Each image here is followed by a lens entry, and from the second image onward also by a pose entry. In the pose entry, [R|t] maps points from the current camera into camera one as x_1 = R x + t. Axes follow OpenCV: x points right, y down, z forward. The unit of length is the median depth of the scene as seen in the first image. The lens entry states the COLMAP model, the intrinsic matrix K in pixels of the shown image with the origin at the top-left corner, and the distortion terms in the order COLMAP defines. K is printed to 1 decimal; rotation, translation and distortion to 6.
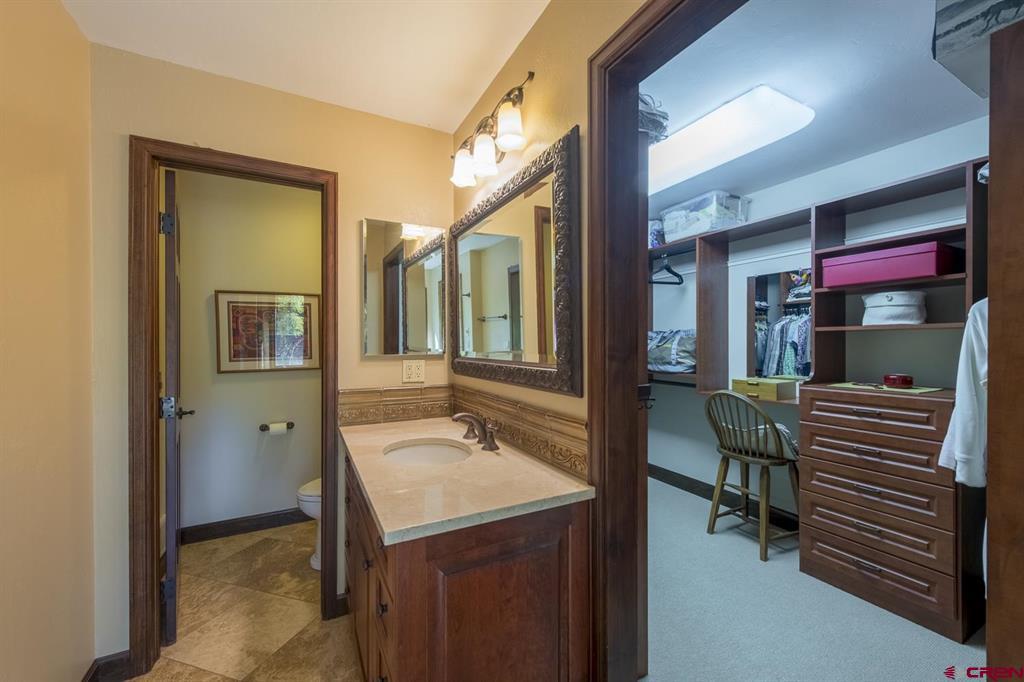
lens RADIAL K [[407.1, 0, 514.8], [0, 407.1, 344.3], [0, 0, 1]] dist [0.003532, -0.000718]
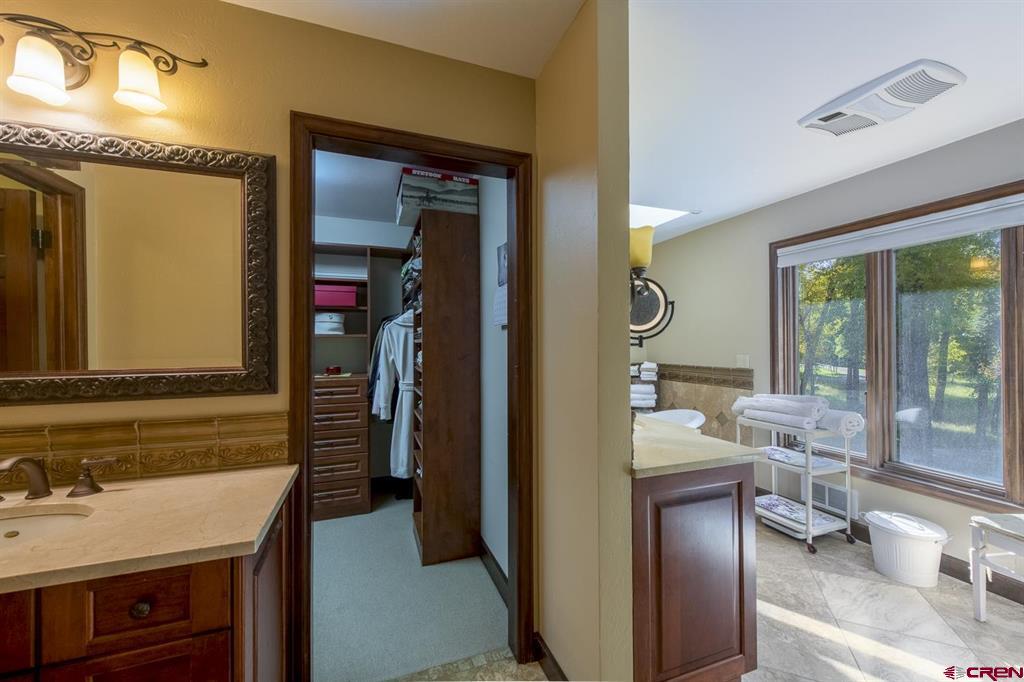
lens RADIAL K [[407.1, 0, 516.6], [0, 407.1, 342.2], [0, 0, 1]] dist [0.003532, -0.000718]
pose [[0.125570, 0.007037, 0.992060, -0.595153], [0.008427, 0.999931, -0.008159, 0.000940], [-0.992049, 0.009385, 0.125502, 0.125011]]
